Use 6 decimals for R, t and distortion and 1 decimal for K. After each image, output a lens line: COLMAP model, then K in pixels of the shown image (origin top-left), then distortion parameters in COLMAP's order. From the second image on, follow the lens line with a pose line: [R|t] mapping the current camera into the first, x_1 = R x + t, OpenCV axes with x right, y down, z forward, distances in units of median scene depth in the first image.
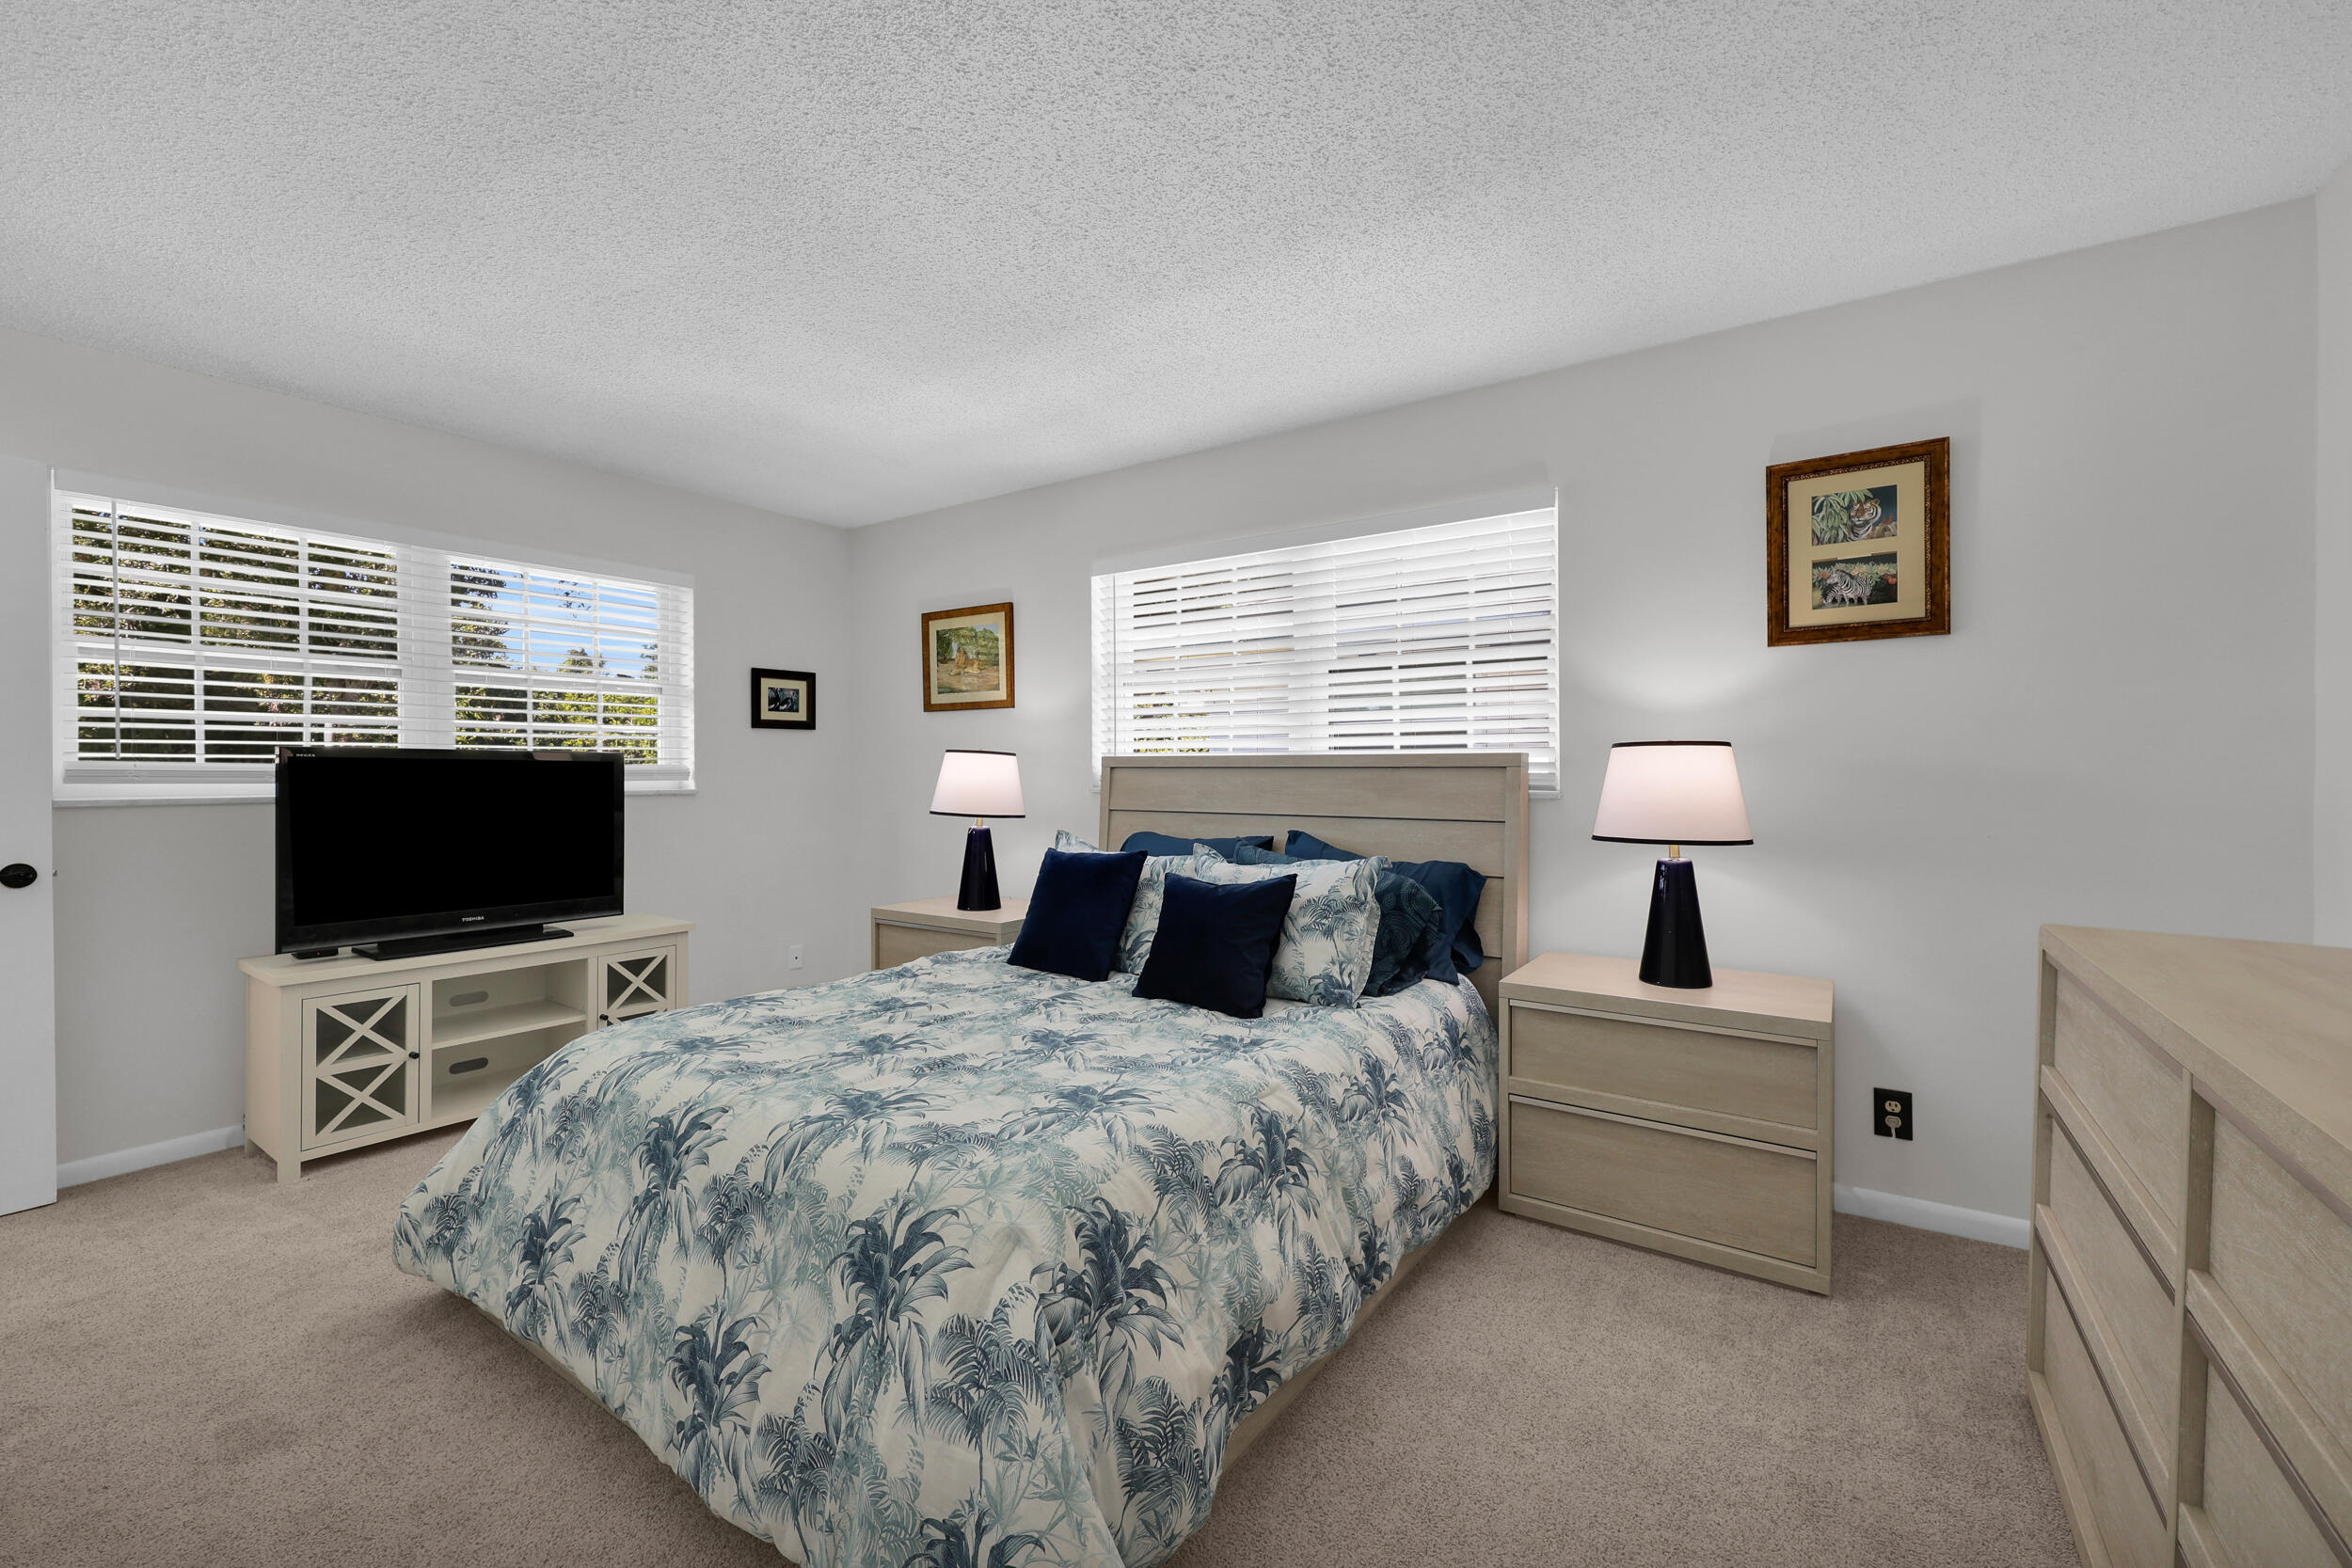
lens RADIAL K [[957.6, 0, 1164.9], [0, 957.6, 765.7], [0, 0, 1]] dist [0.000595, 0.001441]
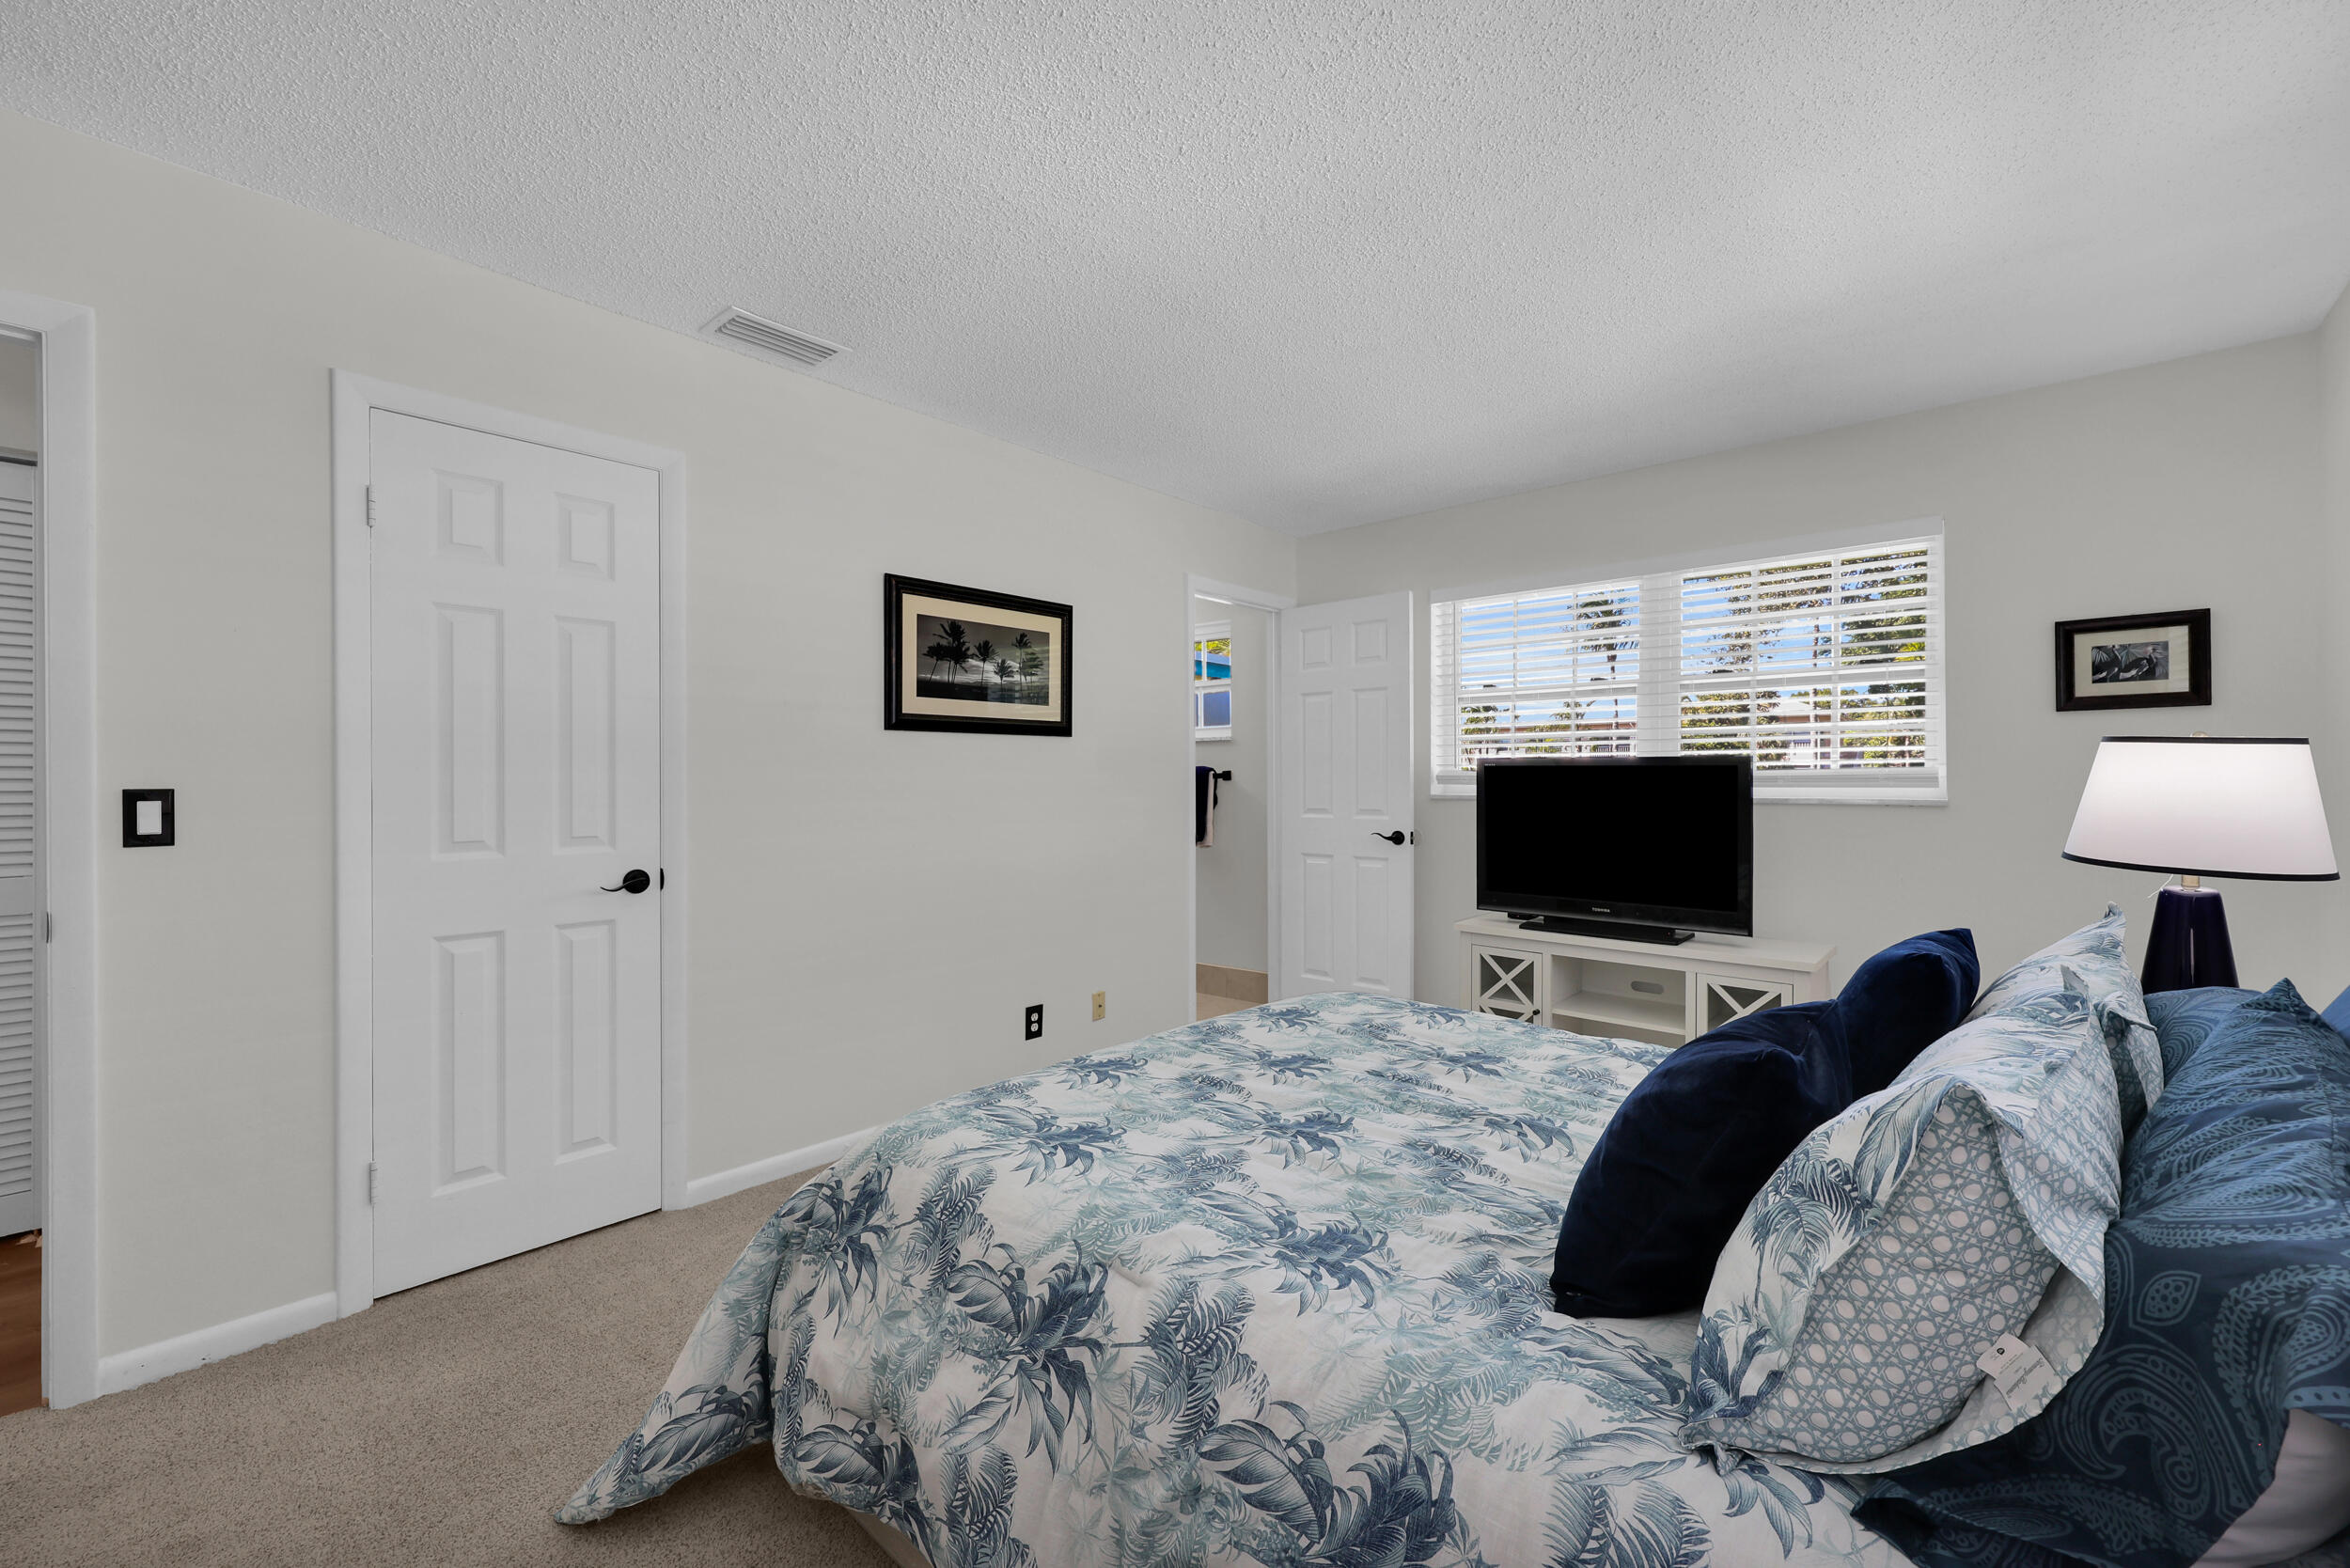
lens RADIAL K [[956.9, 0, 1186.1], [0, 956.9, 802.1], [0, 0, 1]] dist [0.000595, 0.001441]
pose [[-0.117196, 0.027283, -0.992734, 0.647598], [0.007945, 0.999616, 0.026534, 0.002883], [0.993077, -0.004778, -0.117367, 0.979593]]
